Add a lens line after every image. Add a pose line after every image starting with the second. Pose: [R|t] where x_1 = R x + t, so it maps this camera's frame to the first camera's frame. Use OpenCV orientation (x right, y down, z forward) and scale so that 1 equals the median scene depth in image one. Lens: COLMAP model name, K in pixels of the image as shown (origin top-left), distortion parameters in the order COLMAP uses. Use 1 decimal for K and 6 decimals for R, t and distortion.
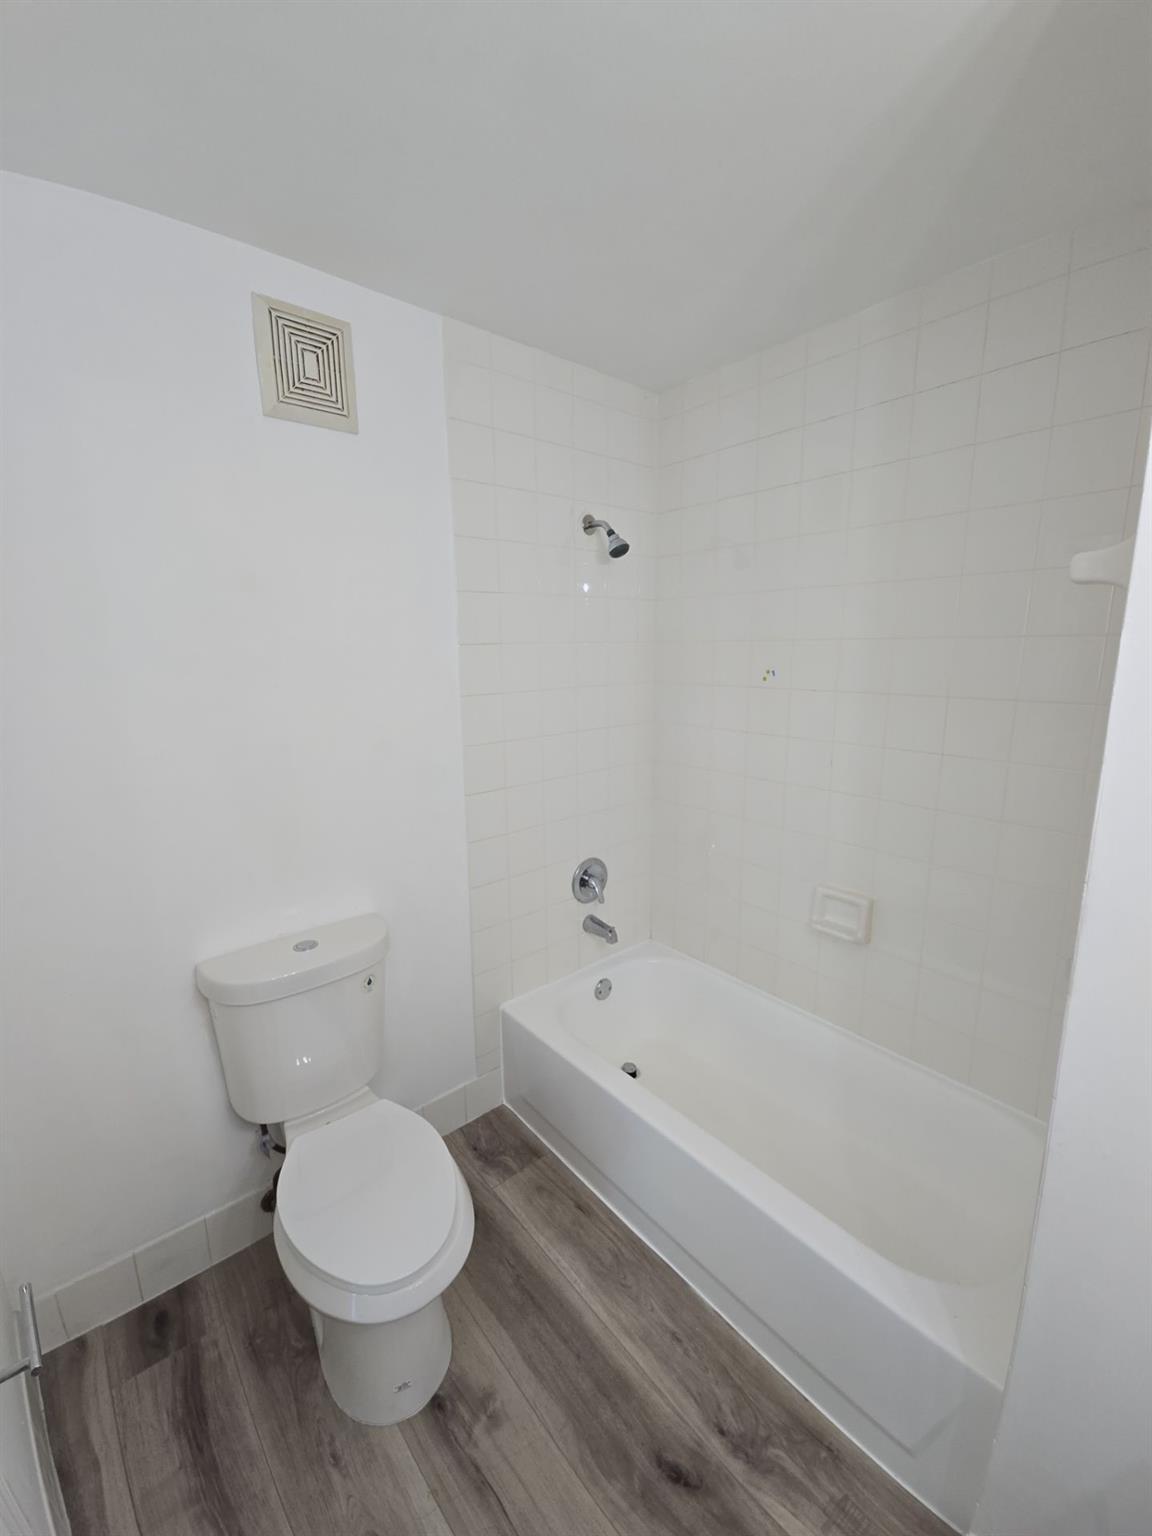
lens RADIAL K [[626.0, 0, 574.4], [0, 626.0, 768.5], [0, 0, 1]] dist [0.004236, -0.004485]
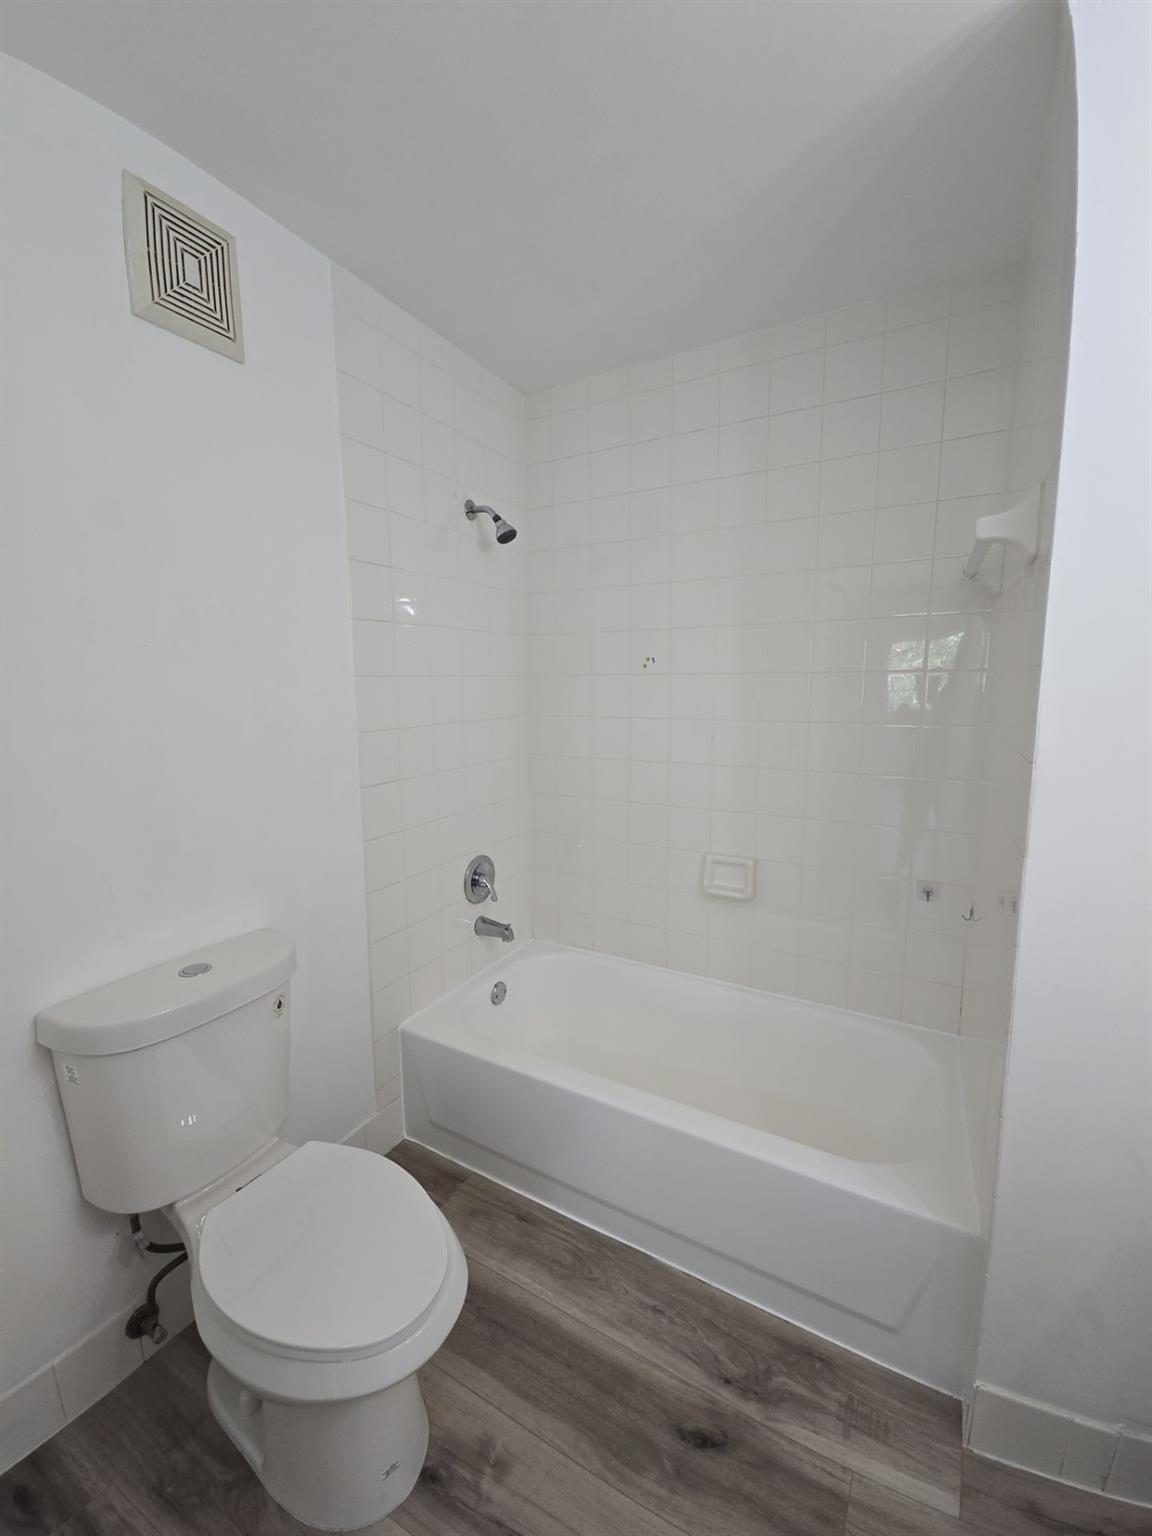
lens RADIAL K [[620.6, 0, 576.0], [0, 620.6, 768.0], [0, 0, 1]] dist [0.008238, -0.008871]
pose [[0.939273, -0.045909, 0.340087, -0.238480], [0.065199, 0.996834, -0.045506, 0.097069], [-0.336922, 0.064916, 0.939292, 0.075306]]
